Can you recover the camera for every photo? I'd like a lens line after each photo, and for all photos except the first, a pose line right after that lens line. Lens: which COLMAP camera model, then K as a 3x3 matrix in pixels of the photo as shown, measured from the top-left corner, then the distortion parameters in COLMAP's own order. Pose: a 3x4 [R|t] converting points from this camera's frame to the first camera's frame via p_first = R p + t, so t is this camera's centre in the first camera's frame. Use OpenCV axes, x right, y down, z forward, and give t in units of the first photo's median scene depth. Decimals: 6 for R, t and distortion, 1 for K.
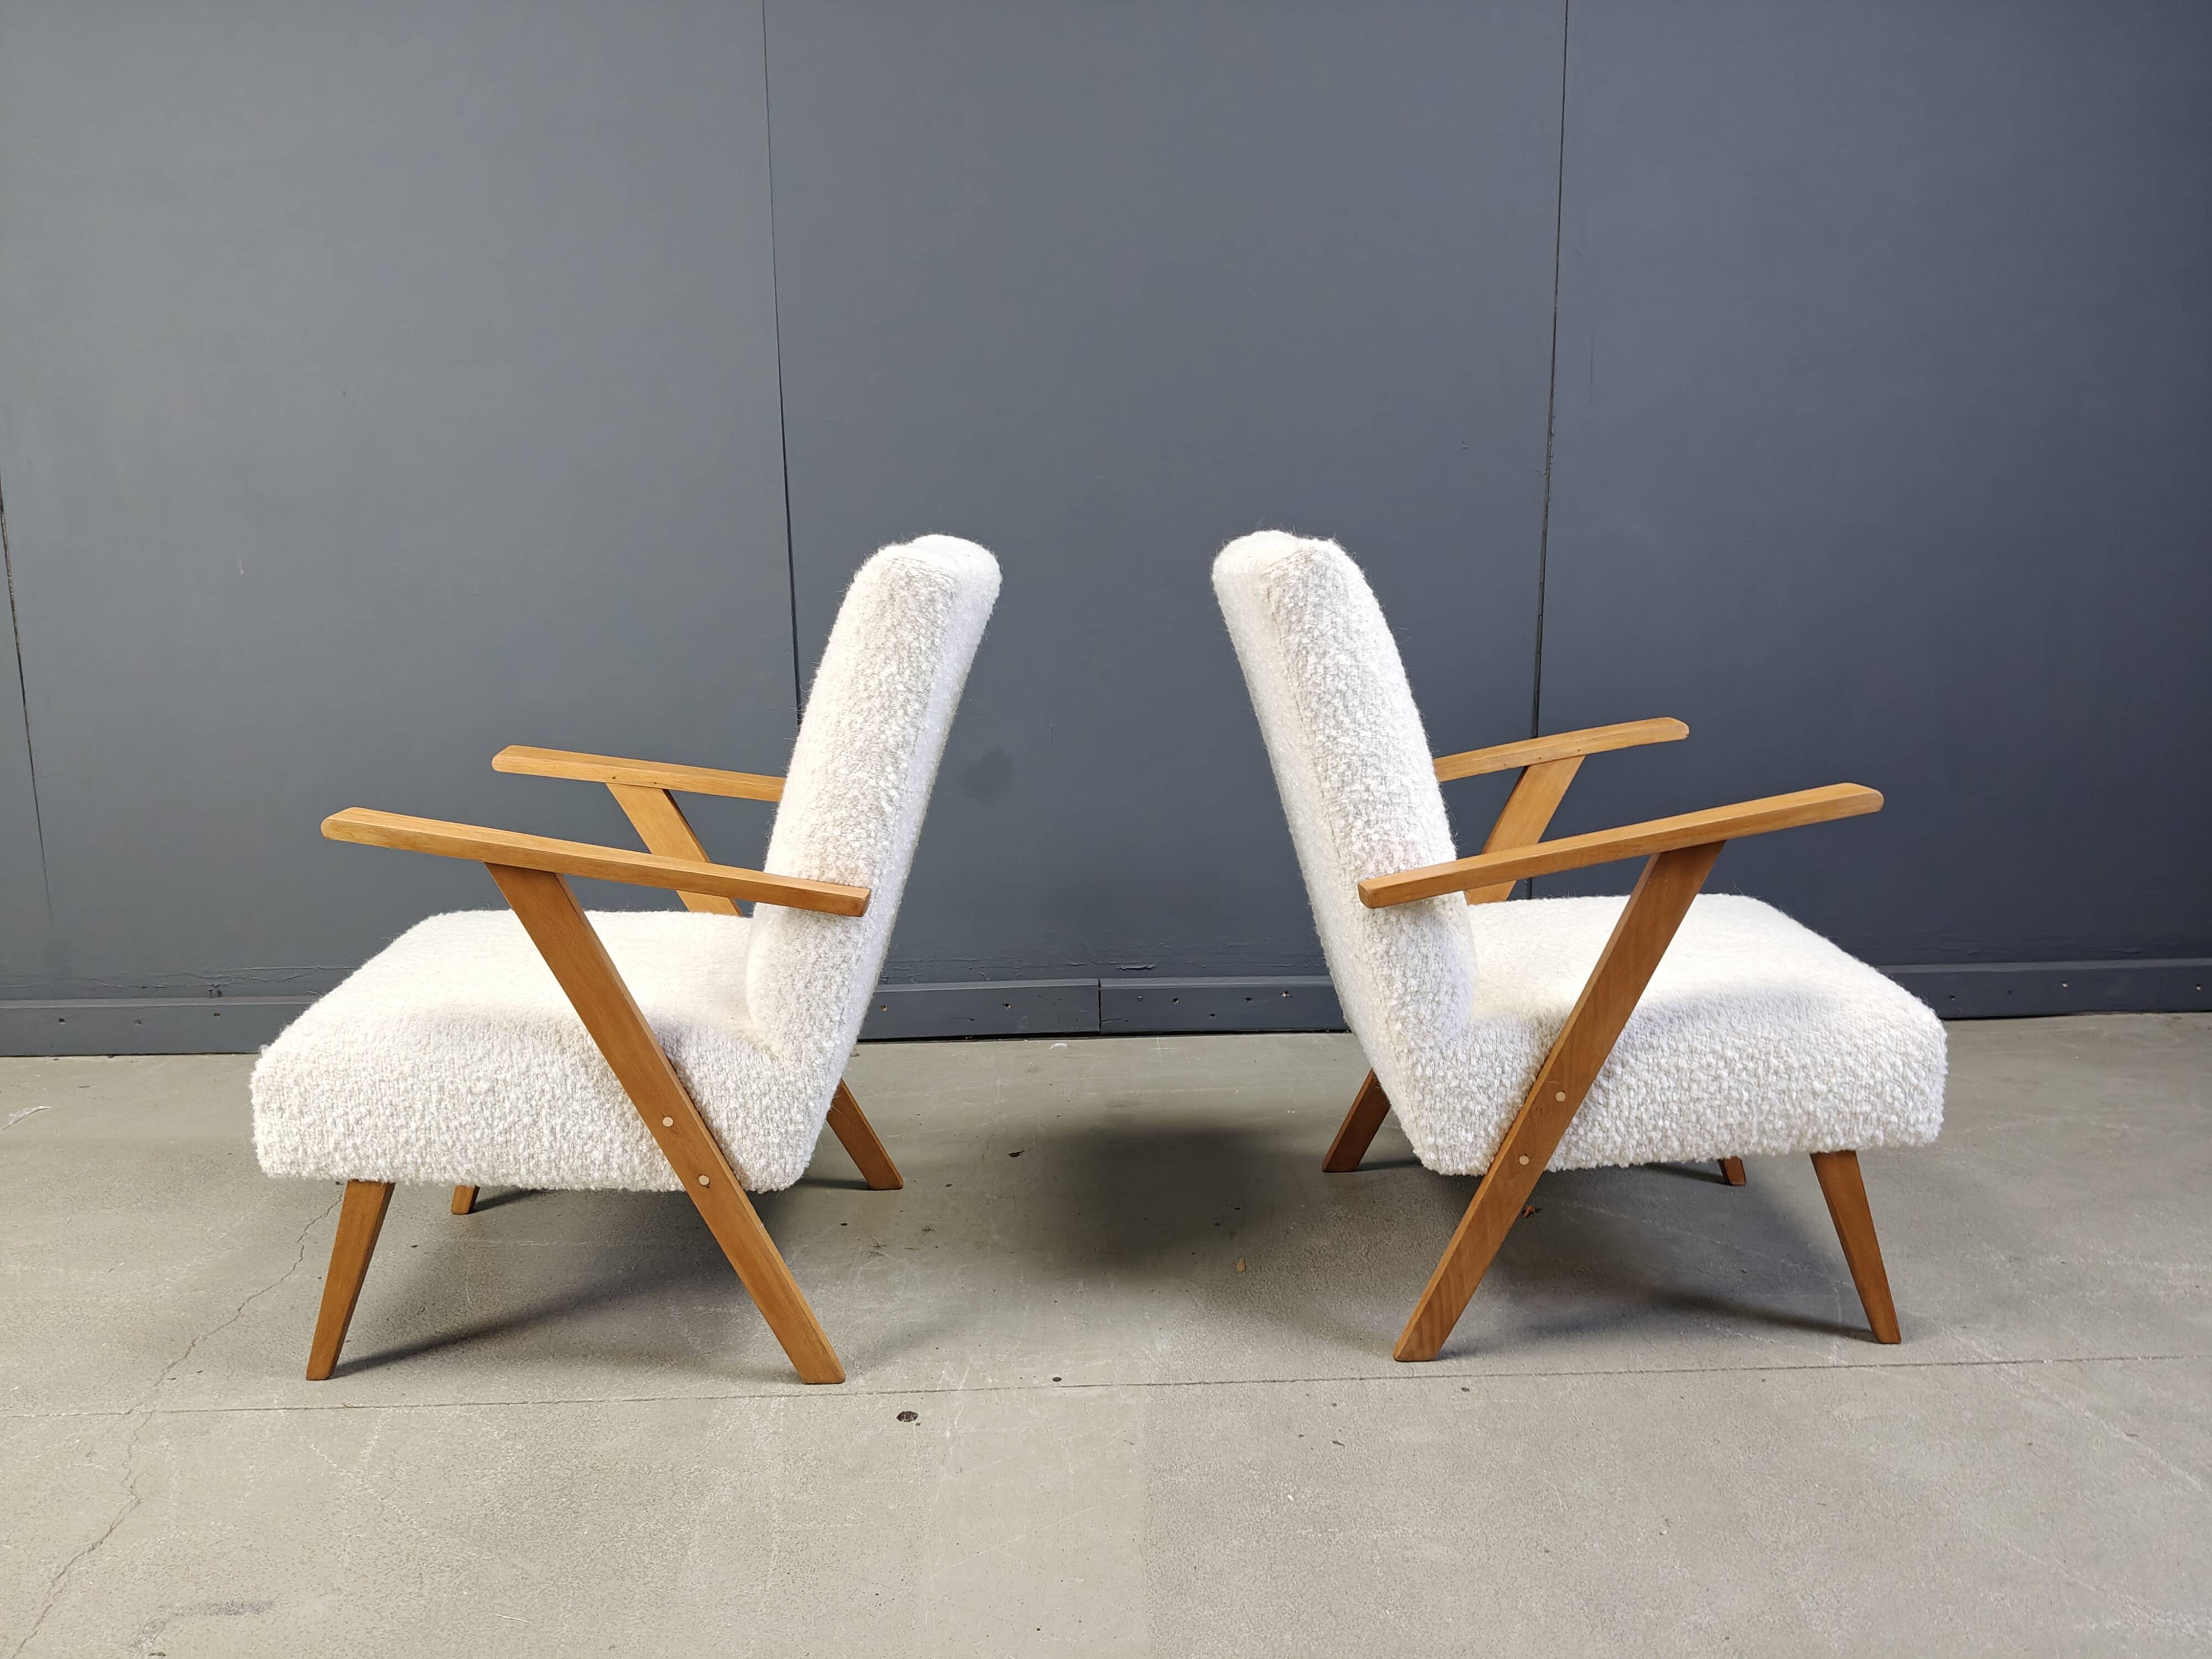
lens RADIAL K [[1728.3, 0, 1125.5], [0, 1728.3, 839.6], [0, 0, 1]] dist [0.009243, -0.047296]
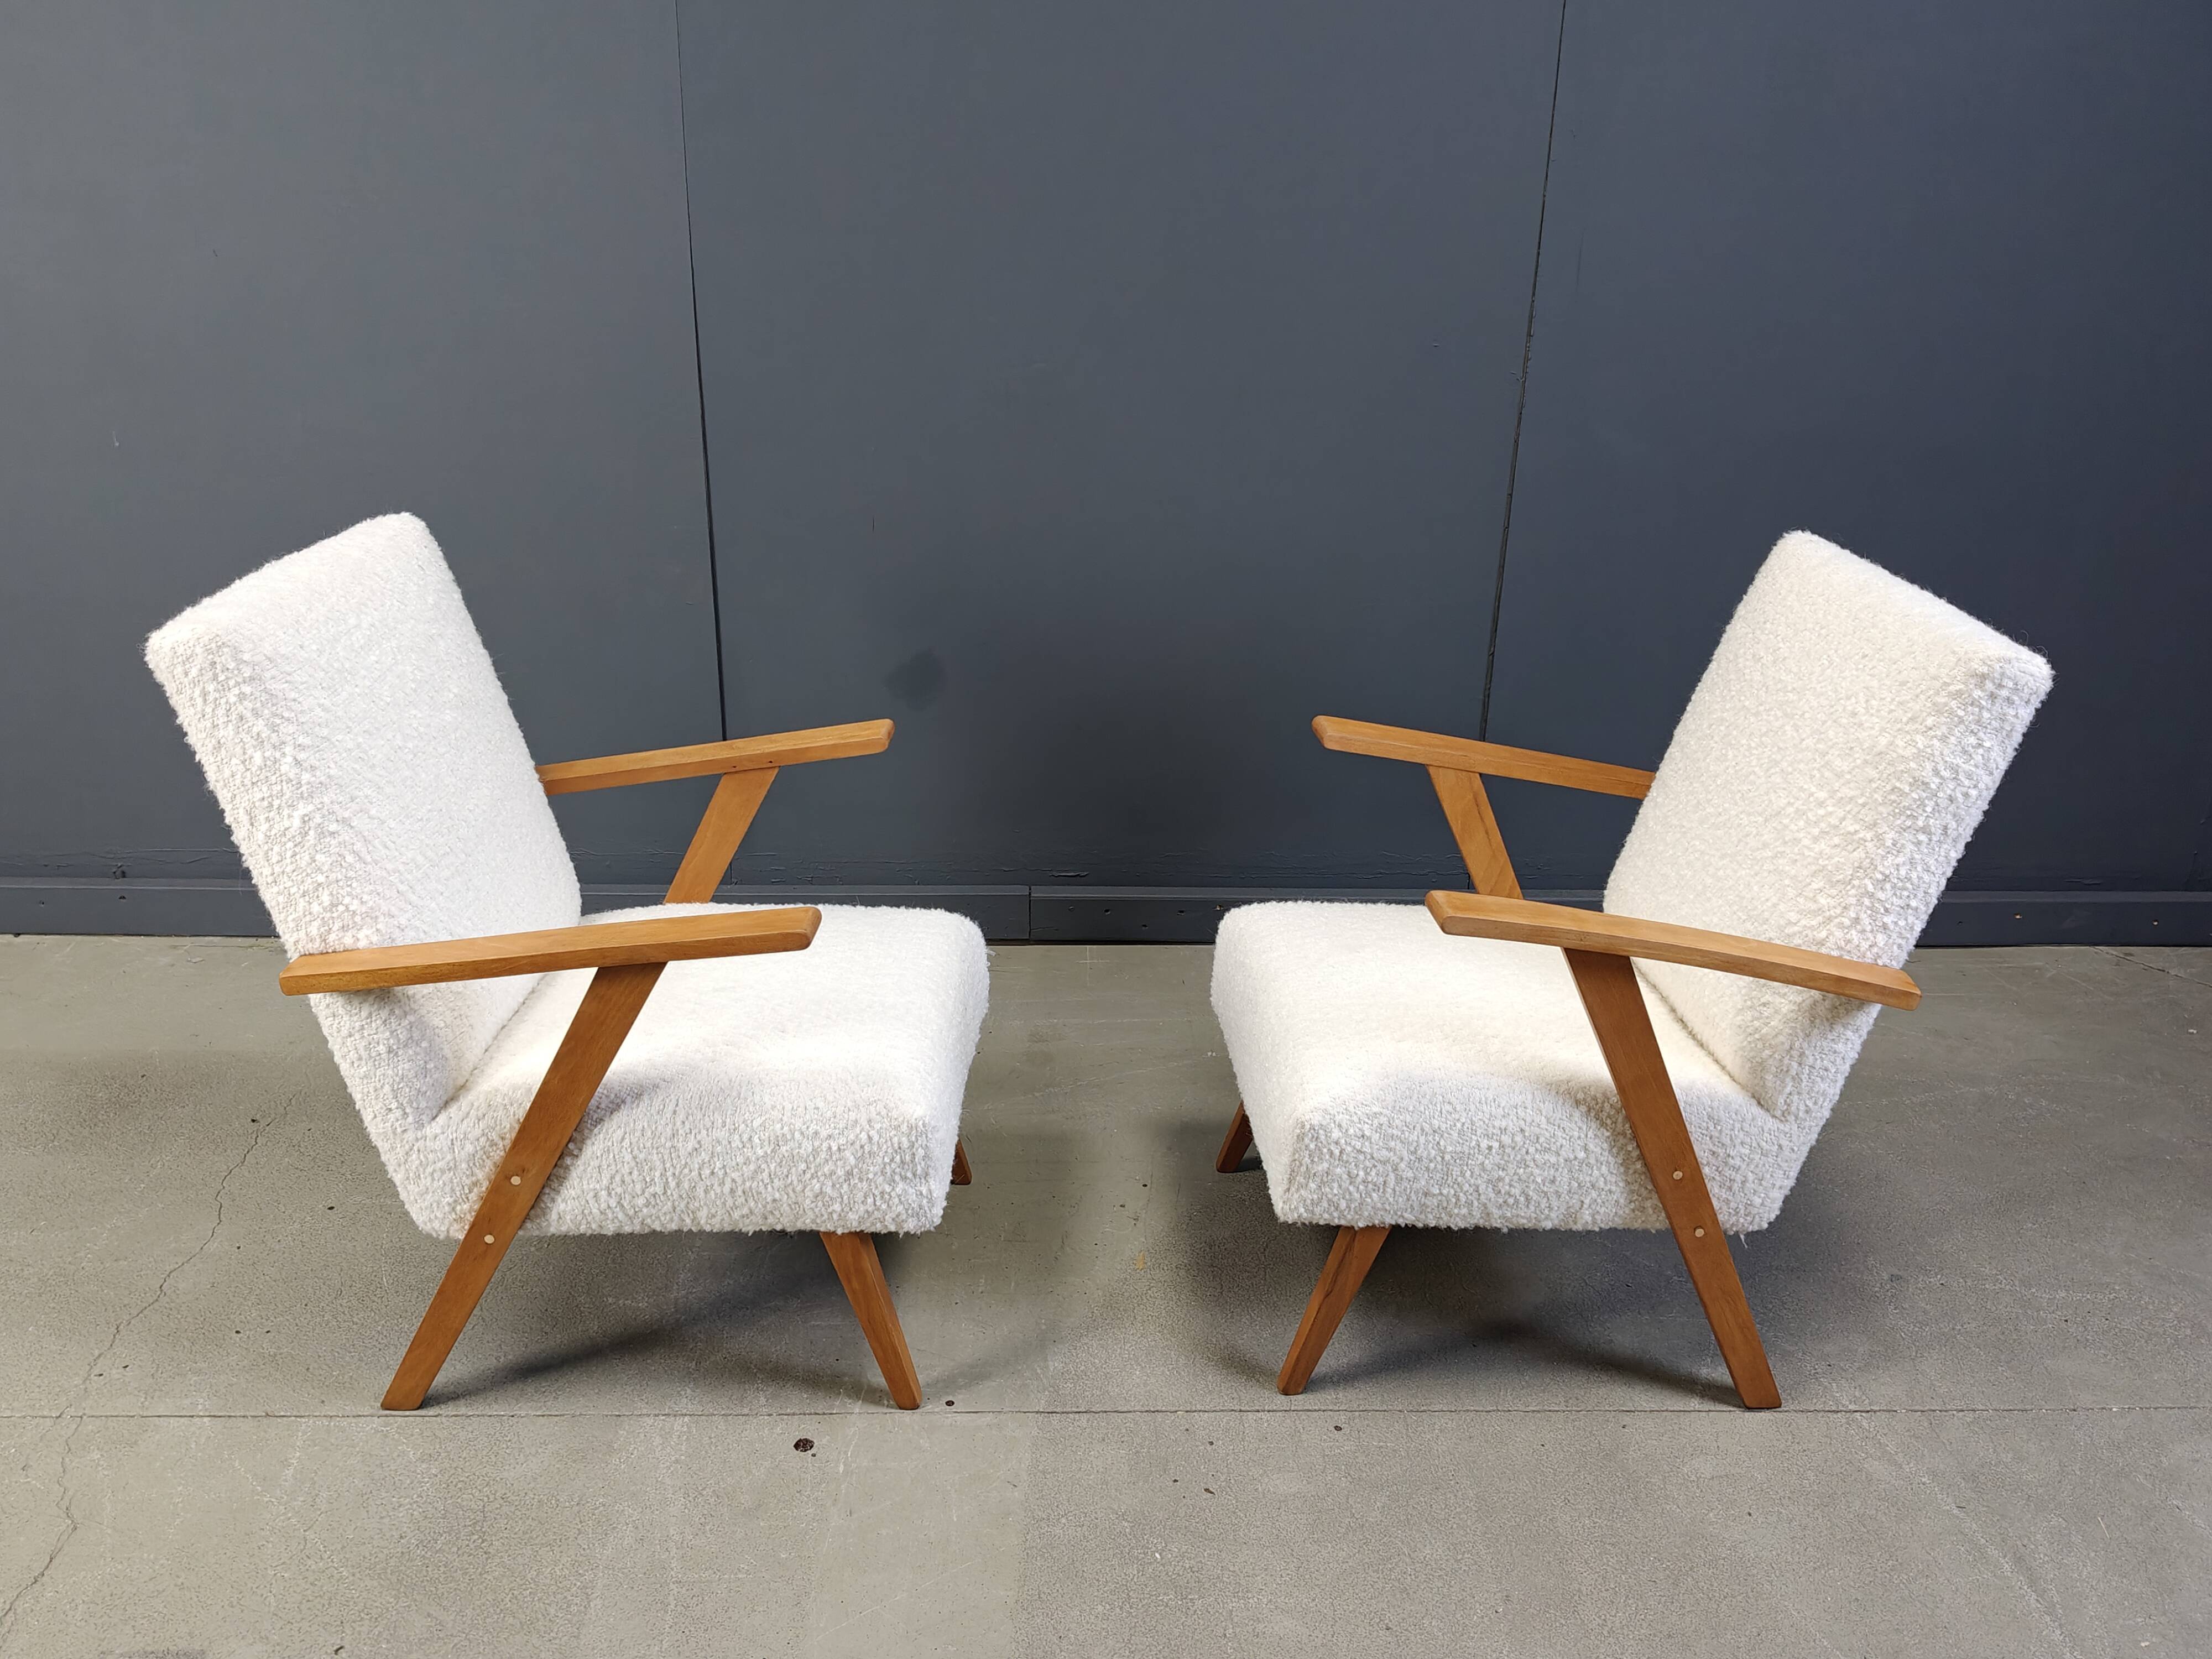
lens RADIAL K [[1862.6, 0, 1118.1], [0, 1862.6, 822.4], [0, 0, 1]] dist [0.007980, -0.043491]
pose [[0.999435, 0.032680, 0.007852, 0.043362], [-0.033572, 0.981735, 0.187269, -0.255460], [-0.001588, -0.187427, 0.982277, -0.041505]]
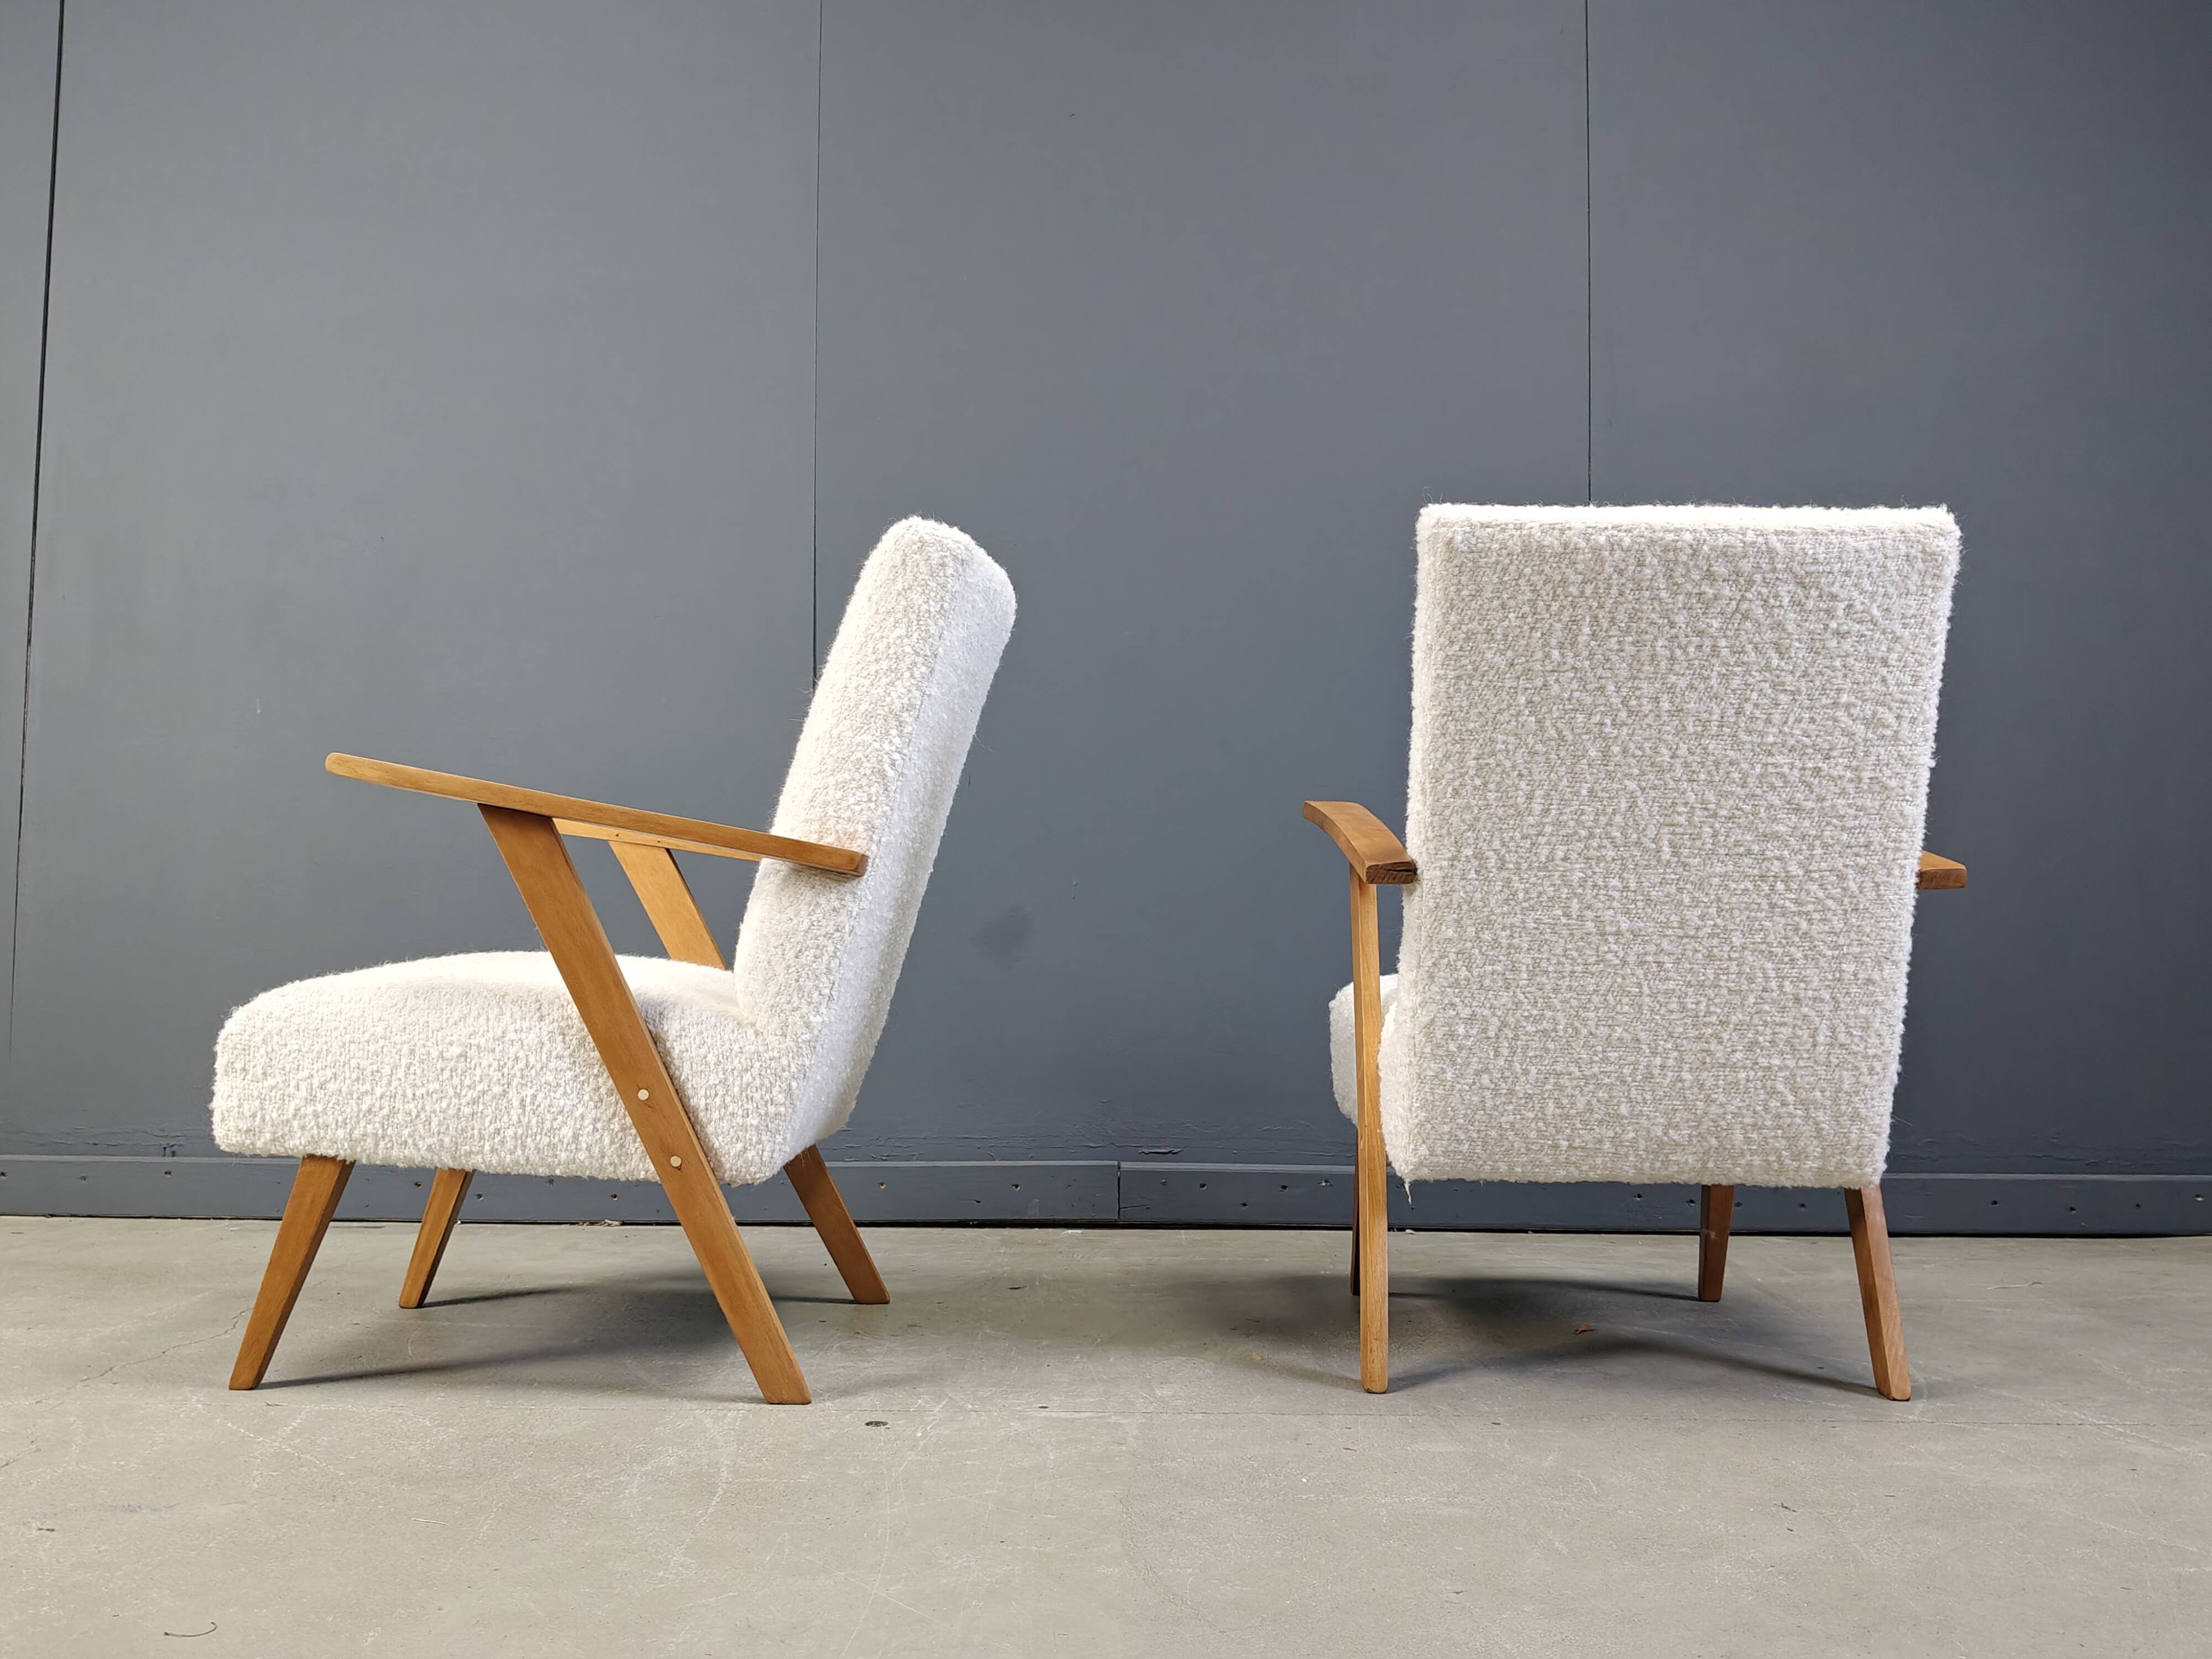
lens RADIAL K [[1932.6, 0, 1117.8], [0, 1932.6, 826.3], [0, 0, 1]] dist [0.032432, -0.092938]
pose [[0.999168, 0.013991, -0.038305, 0.035199], [-0.023302, 0.966732, -0.254726, 0.285567], [0.033467, 0.255407, 0.966254, -0.059348]]
